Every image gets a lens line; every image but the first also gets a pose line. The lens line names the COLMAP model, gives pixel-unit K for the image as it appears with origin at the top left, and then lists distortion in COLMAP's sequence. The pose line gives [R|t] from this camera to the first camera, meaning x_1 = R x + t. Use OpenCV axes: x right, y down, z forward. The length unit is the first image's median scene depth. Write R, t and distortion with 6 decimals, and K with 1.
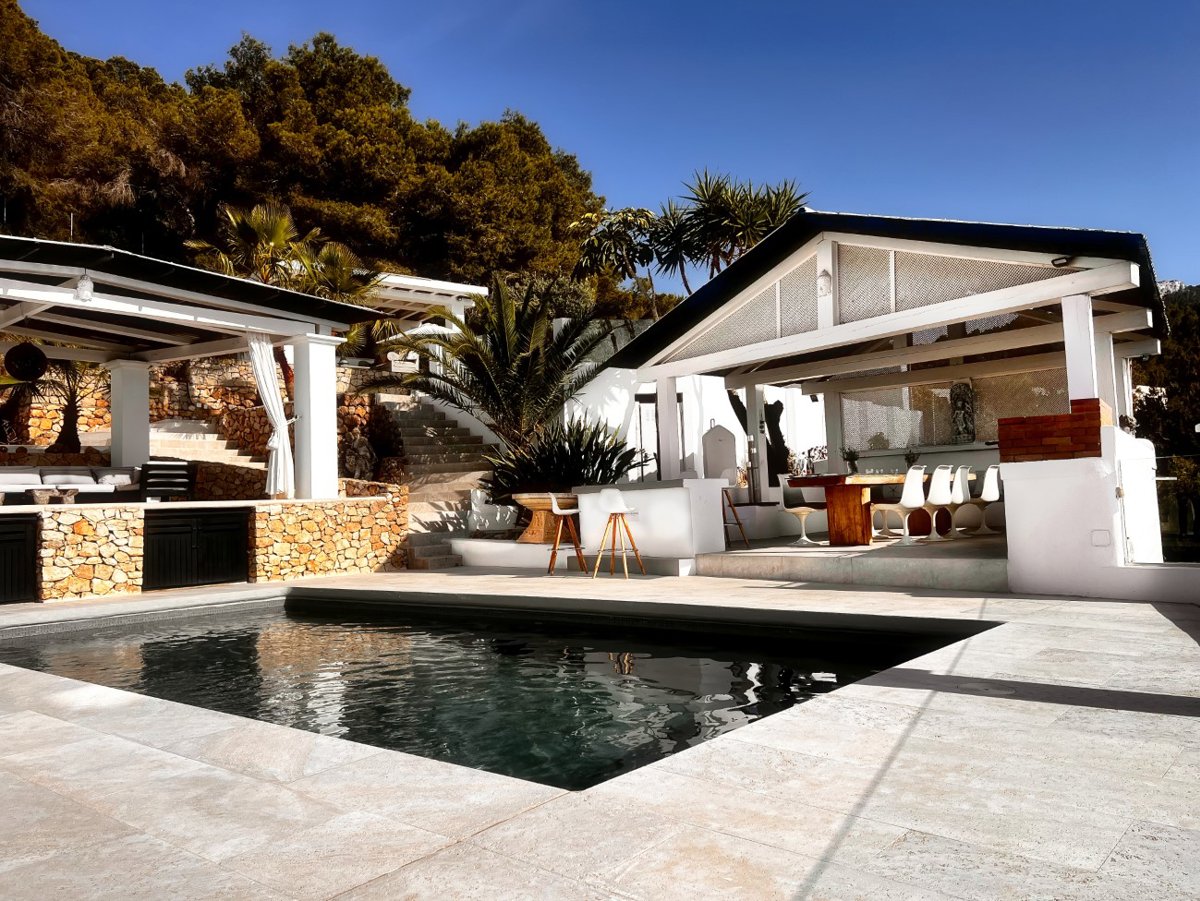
lens RADIAL K [[903.0, 0, 598.8], [0, 903.0, 449.7], [0, 0, 1]] dist [0.021759, -0.002294]
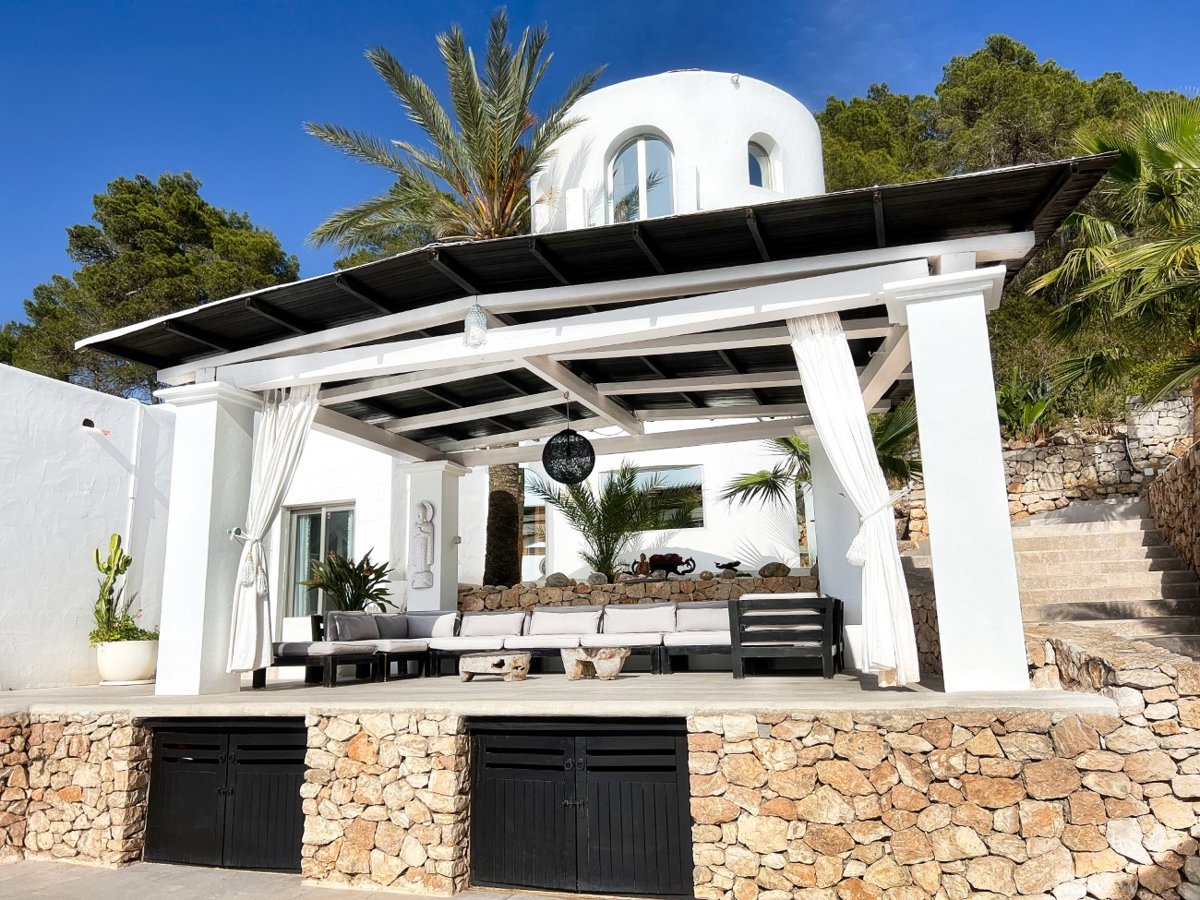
lens RADIAL K [[903.0, 0, 599.3], [0, 903.0, 448.3], [0, 0, 1]] dist [0.021759, -0.002294]
pose [[0.325676, -0.166213, -0.930757, 0.017812], [0.072982, 0.985909, -0.150525, 0.000447], [0.942660, -0.018906, 0.333218, 0.900500]]
